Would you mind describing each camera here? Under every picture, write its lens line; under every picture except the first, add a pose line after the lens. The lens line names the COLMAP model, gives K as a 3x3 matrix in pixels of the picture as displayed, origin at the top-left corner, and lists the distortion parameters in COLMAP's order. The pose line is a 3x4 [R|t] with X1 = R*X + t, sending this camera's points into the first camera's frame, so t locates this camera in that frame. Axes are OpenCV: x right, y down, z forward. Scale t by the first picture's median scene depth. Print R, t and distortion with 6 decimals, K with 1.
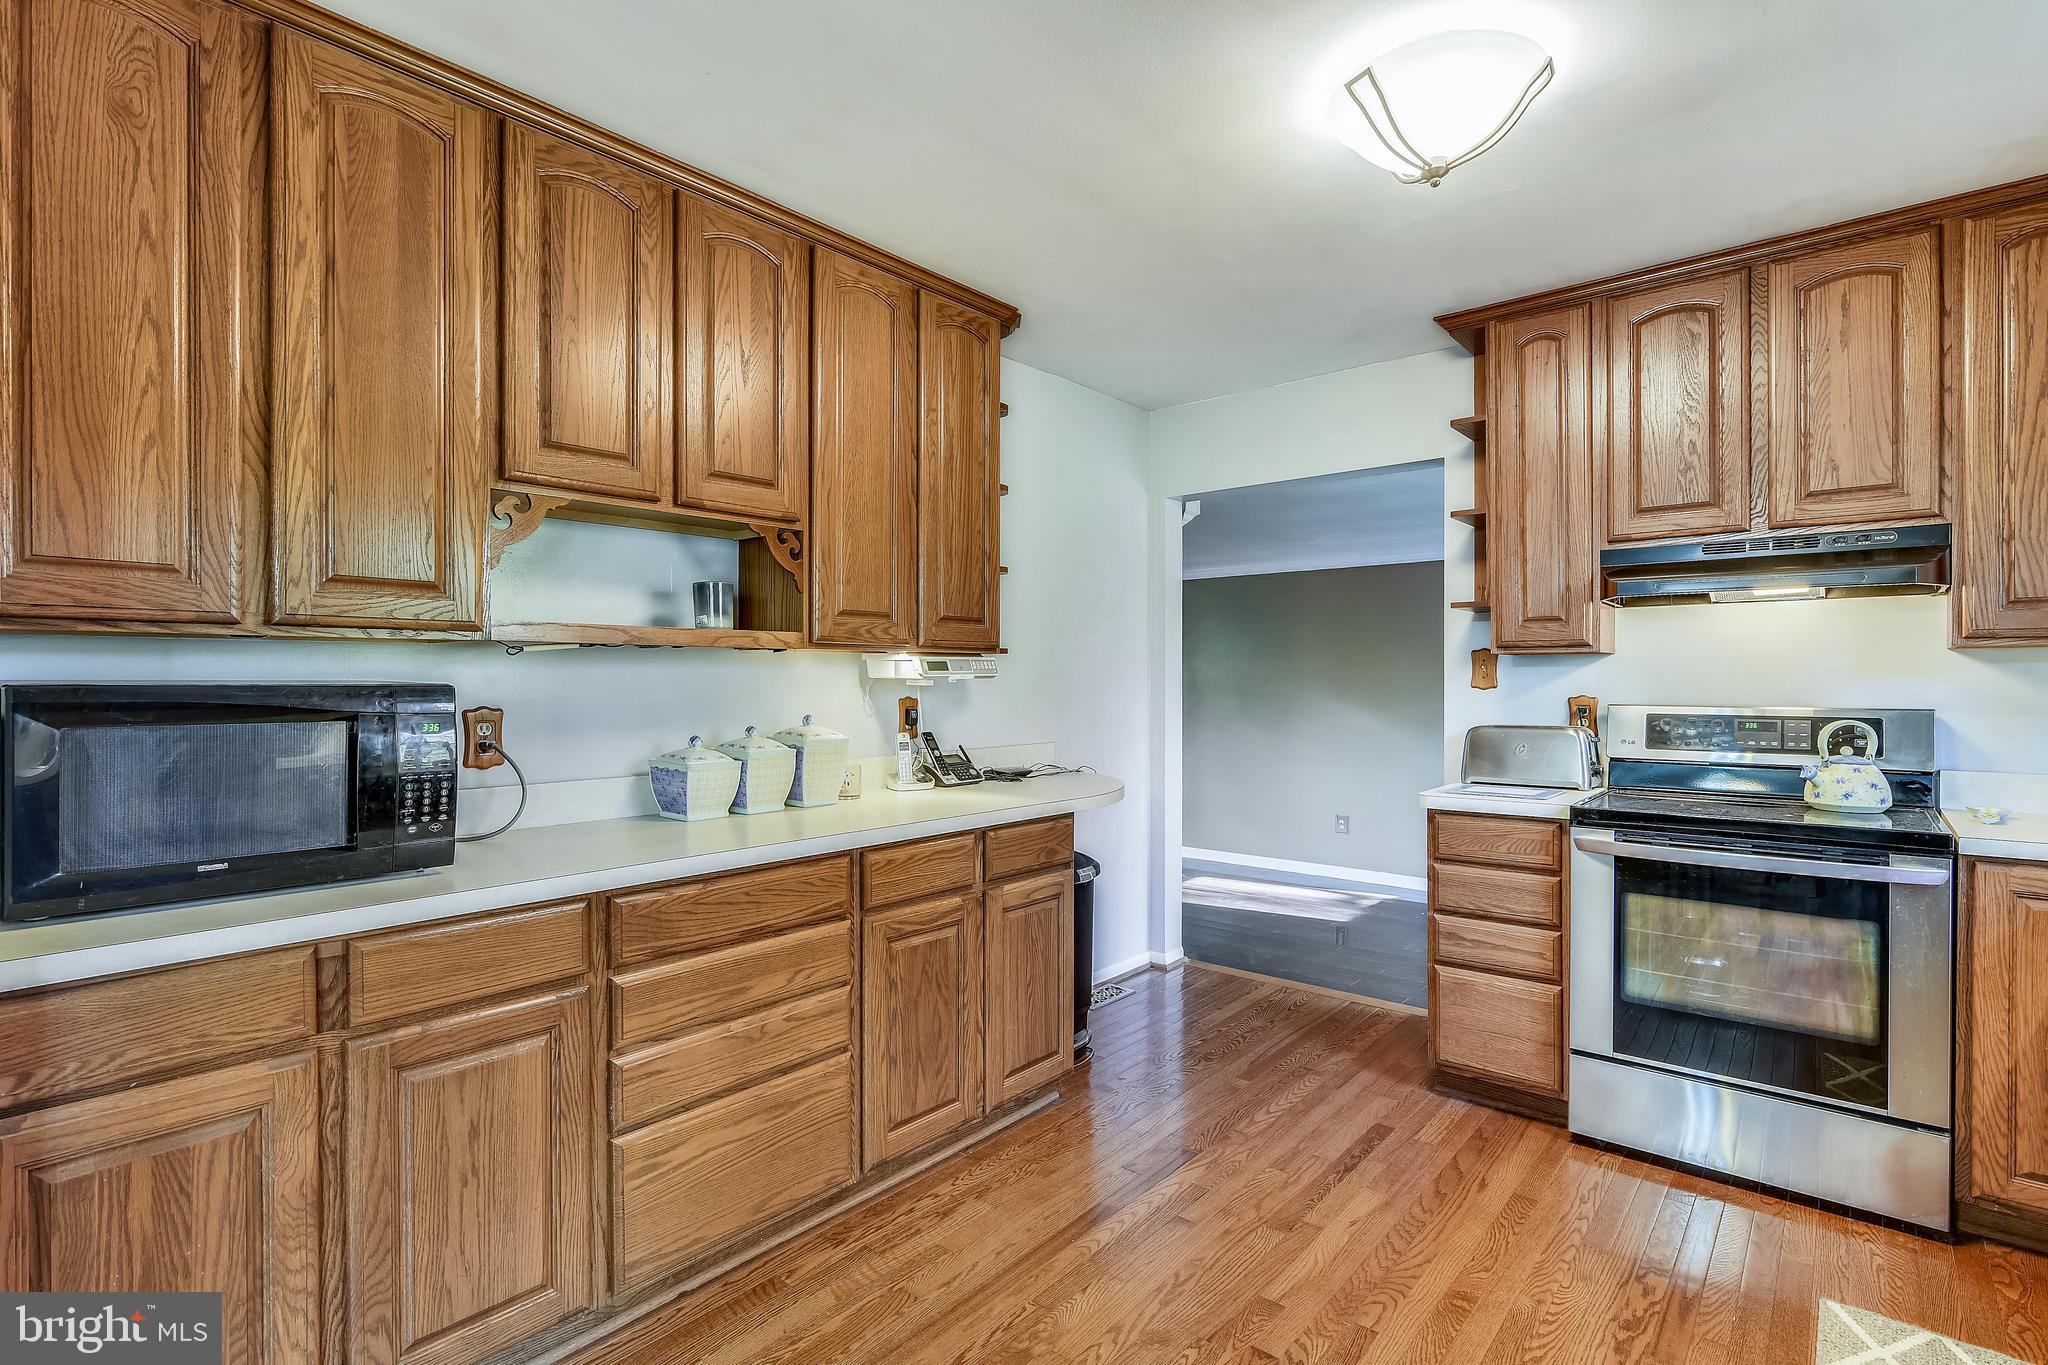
lens RADIAL K [[980.8, 0, 1024.0], [0, 980.8, 682.5], [0, 0, 1]] dist [-0.001764, -0.000402]
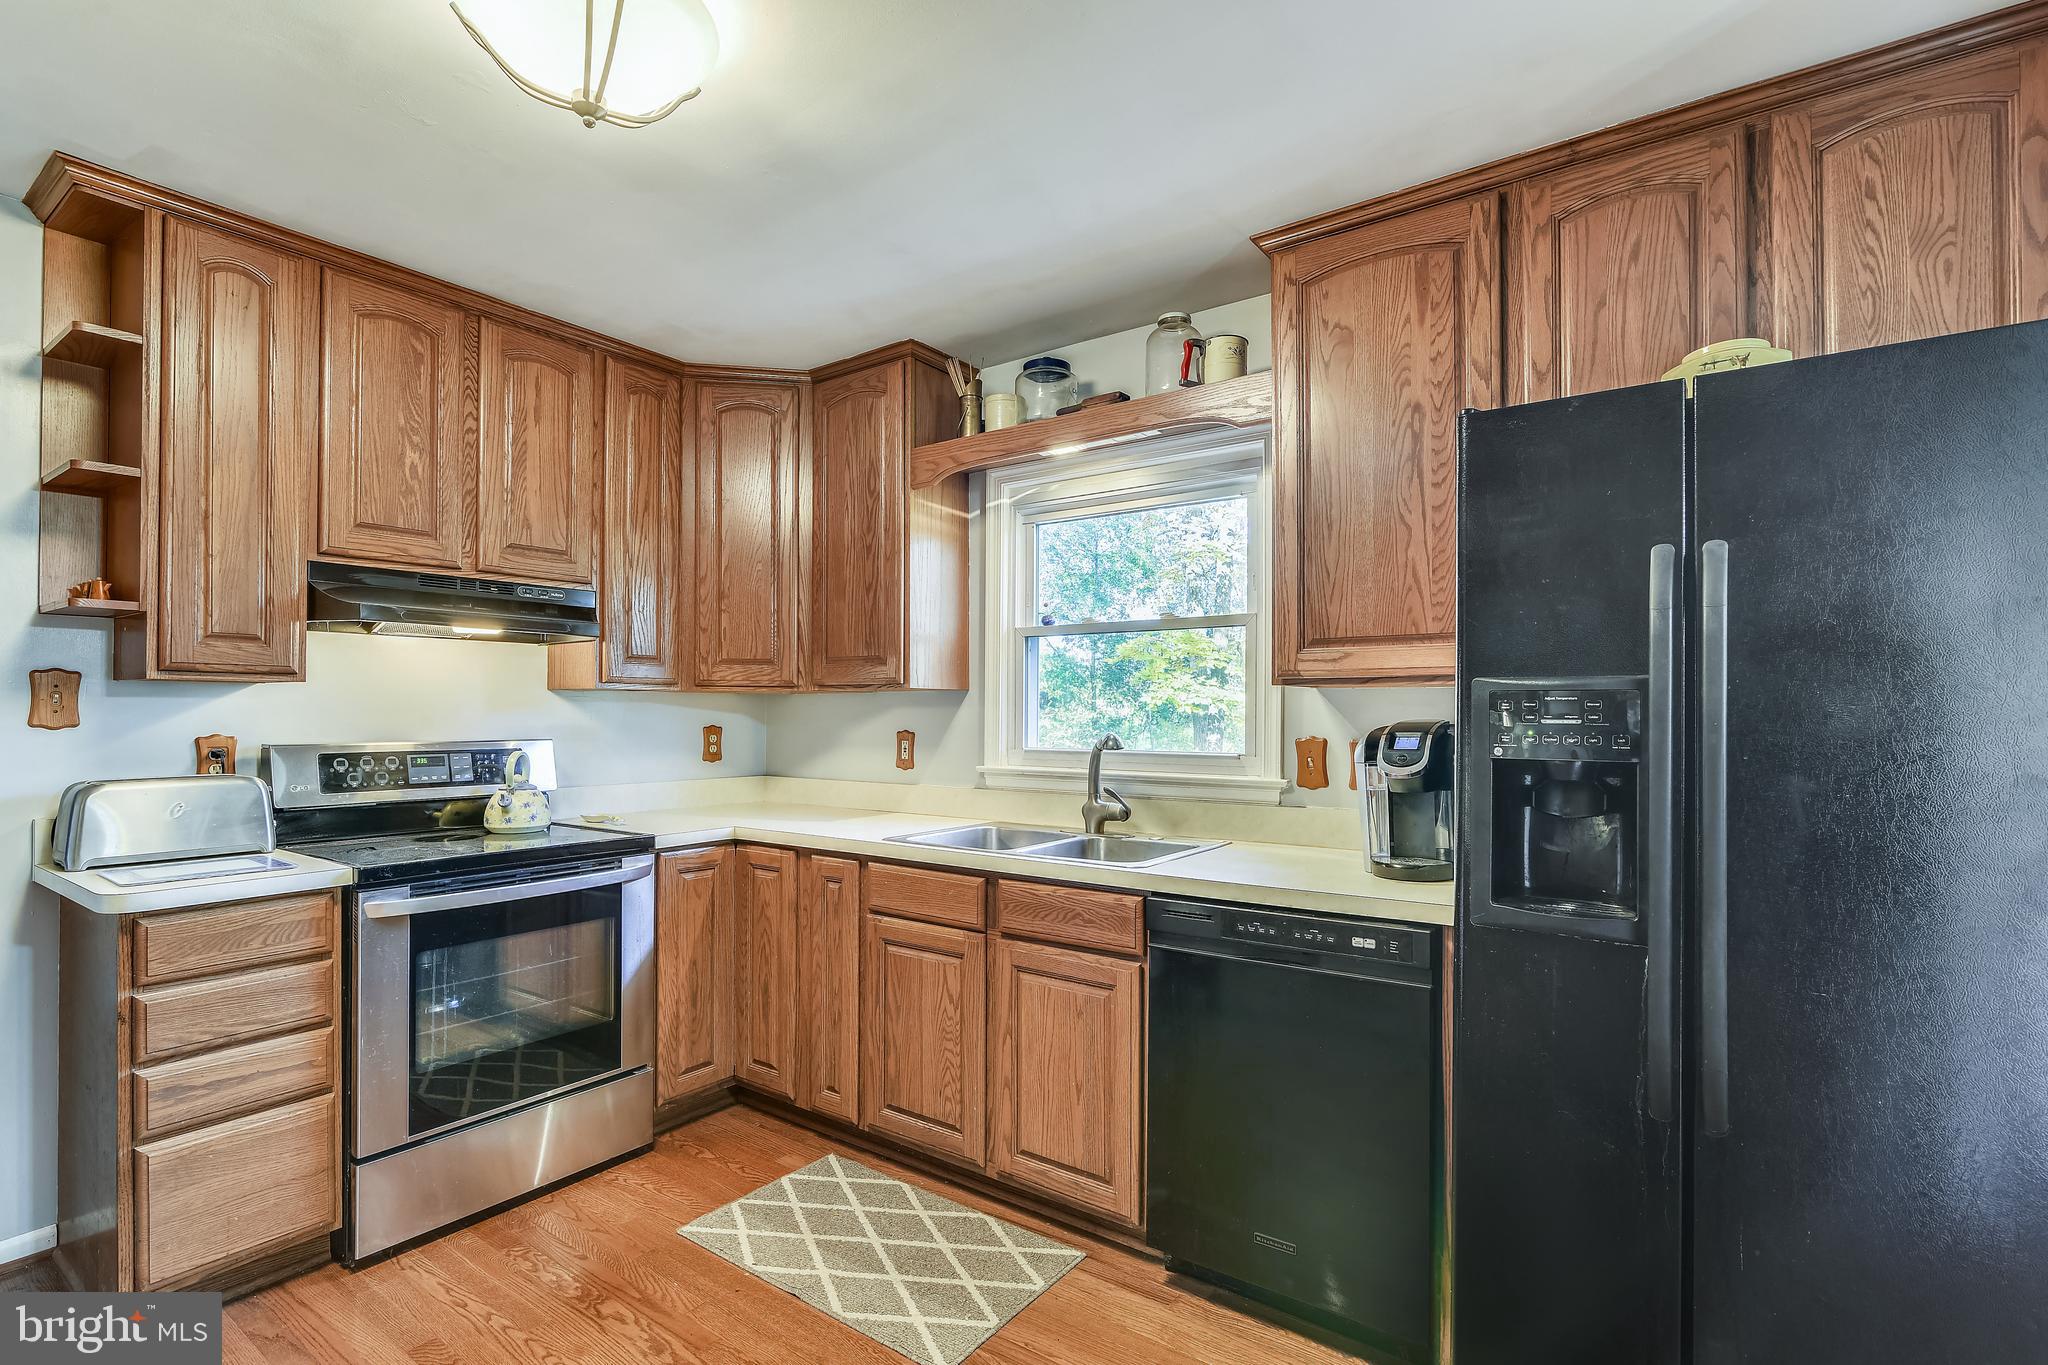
lens RADIAL K [[964.5, 0, 1015.0], [0, 964.5, 701.8], [0, 0, 1]] dist [-0.002890, -0.000463]
pose [[-0.078100, 0.009763, 0.996898, -0.296475], [-0.002340, 0.999947, -0.009976, -0.008083], [-0.996943, -0.003112, -0.078073, 0.496077]]
